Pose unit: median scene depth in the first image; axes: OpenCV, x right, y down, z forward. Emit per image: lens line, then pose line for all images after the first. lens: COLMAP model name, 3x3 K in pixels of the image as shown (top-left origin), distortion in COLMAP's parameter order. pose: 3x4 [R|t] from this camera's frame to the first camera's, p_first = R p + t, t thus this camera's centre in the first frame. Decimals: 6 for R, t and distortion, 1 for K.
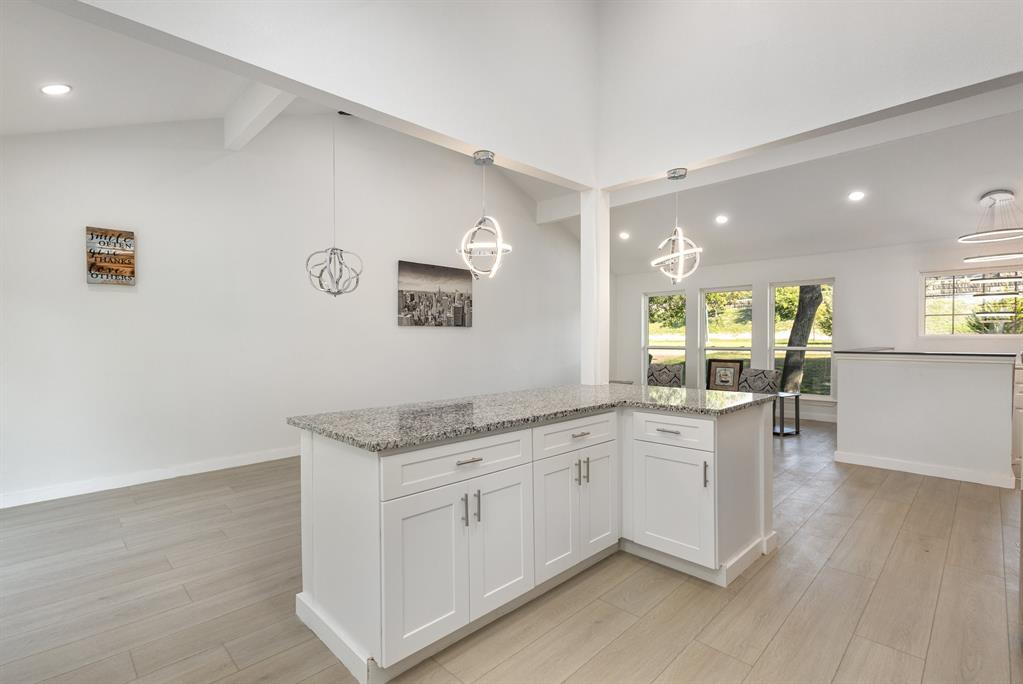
lens RADIAL K [[471.5, 0, 515.5], [0, 471.5, 341.7], [0, 0, 1]] dist [-0.000588, 0.001064]
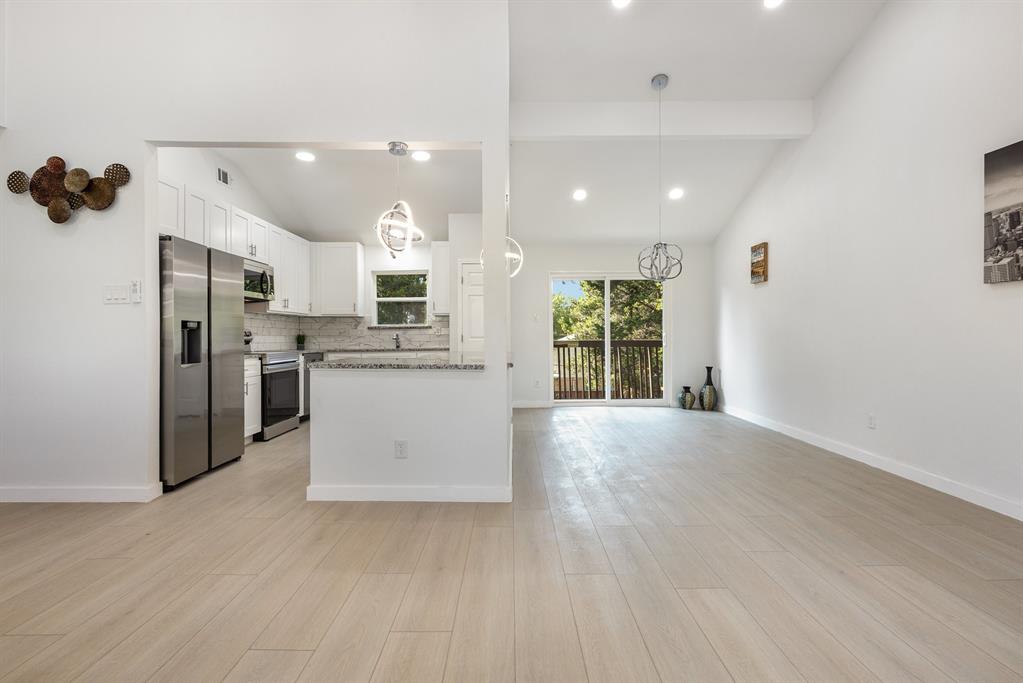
lens RADIAL K [[471.5, 0, 518.6], [0, 471.5, 333.3], [0, 0, 1]] dist [-0.000588, 0.001064]
pose [[-0.699416, 0.009731, -0.714649, 0.460522], [0.004288, 0.999946, 0.009419, 0.011674], [0.714702, 0.003523, -0.699420, 0.994411]]
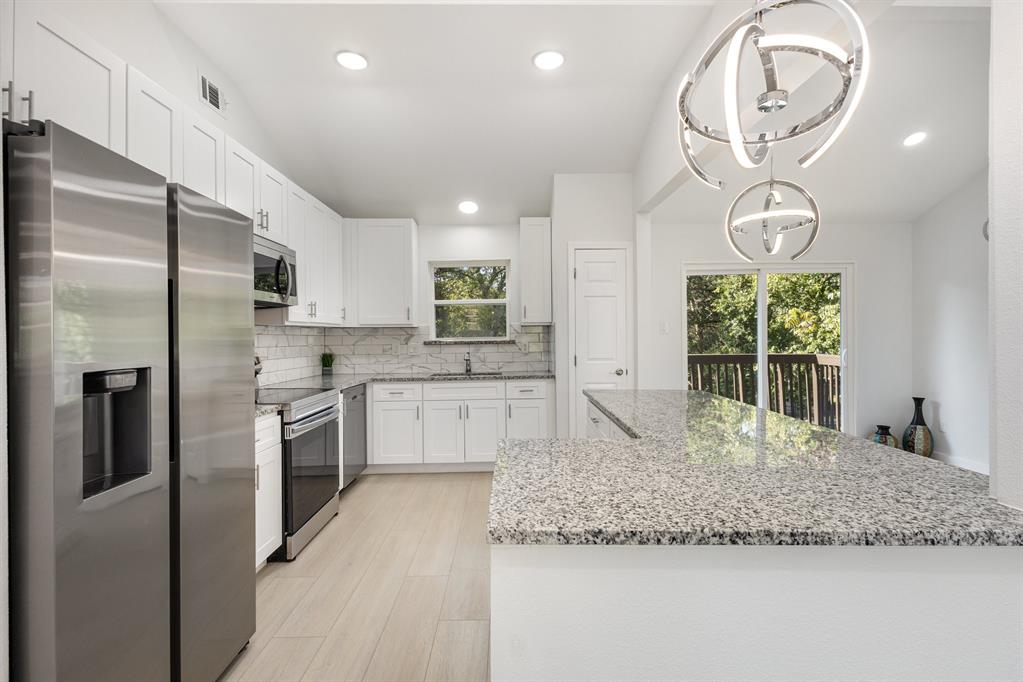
lens RADIAL K [[471.5, 0, 517.9], [0, 471.5, 335.3], [0, 0, 1]] dist [-0.000588, 0.001064]
pose [[-0.693540, 0.015594, -0.720250, 0.375654], [0.008018, 0.999871, 0.013929, -0.011297], [0.720374, 0.003885, -0.693575, 0.657658]]
